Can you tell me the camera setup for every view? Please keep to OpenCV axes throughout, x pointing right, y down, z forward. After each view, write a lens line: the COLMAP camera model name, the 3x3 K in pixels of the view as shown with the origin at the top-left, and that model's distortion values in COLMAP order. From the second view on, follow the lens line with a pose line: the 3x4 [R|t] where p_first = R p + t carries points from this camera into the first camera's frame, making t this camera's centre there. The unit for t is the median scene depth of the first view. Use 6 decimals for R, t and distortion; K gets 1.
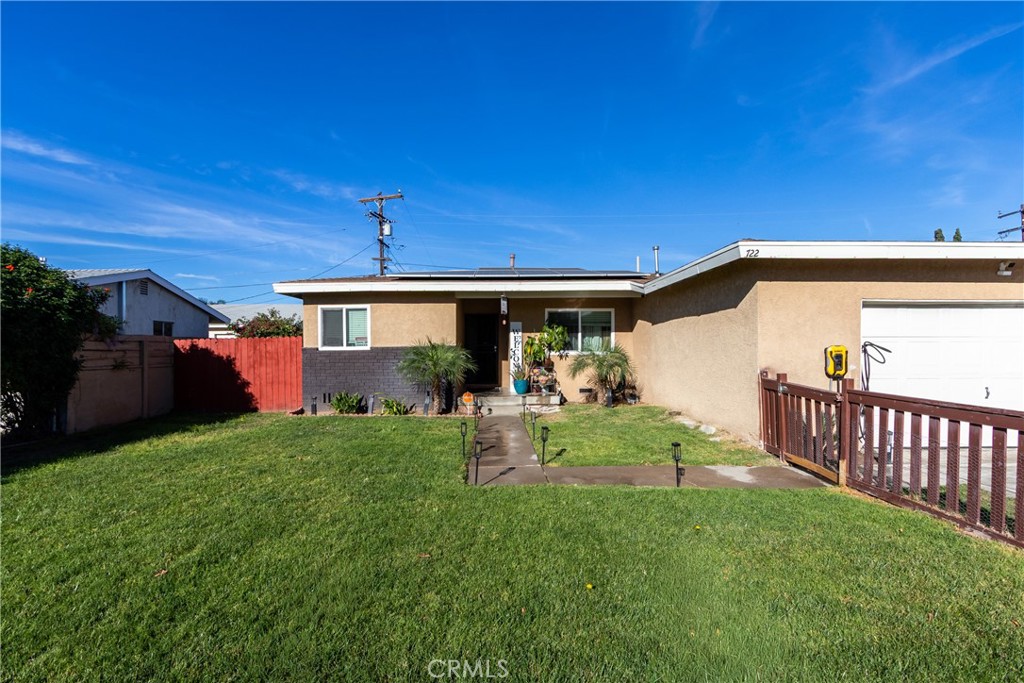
lens RADIAL K [[494.6, 0, 498.7], [0, 494.6, 343.1], [0, 0, 1]] dist [0.005346, -0.000091]
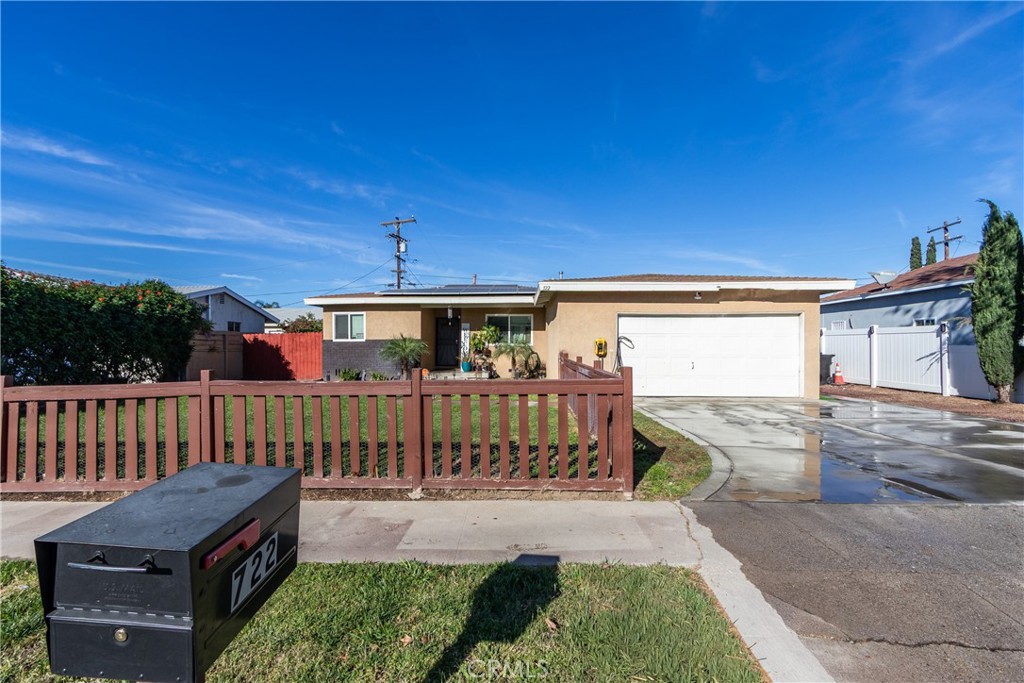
lens RADIAL K [[467.7, 0, 500.0], [0, 467.7, 345.2], [0, 0, 1]] dist [0.004256, 0.000559]
pose [[0.997956, 0.006363, -0.063585, 0.249790], [-0.005768, 0.999938, 0.009543, 0.009440], [0.063642, -0.009157, 0.997931, -0.425494]]
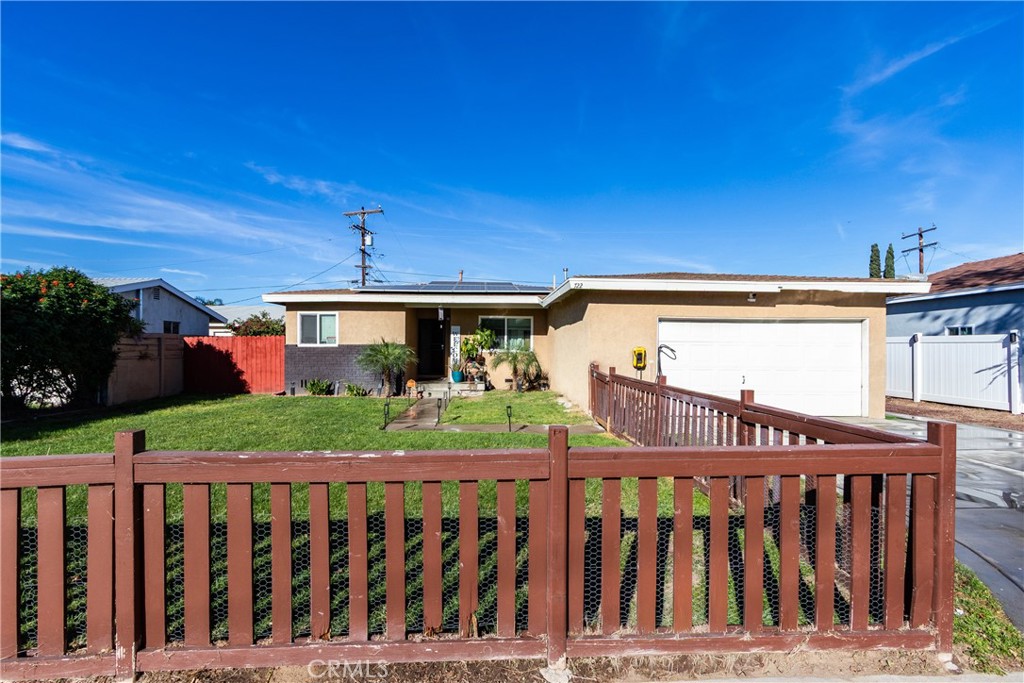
lens RADIAL K [[477.5, 0, 500.0], [0, 477.5, 345.1], [0, 0, 1]] dist [0.003735, -0.000351]
pose [[0.999634, 0.011417, 0.024540, 0.131737], [-0.011571, 0.999914, 0.006161, -0.003114], [-0.024468, -0.006443, 0.999680, -0.255860]]
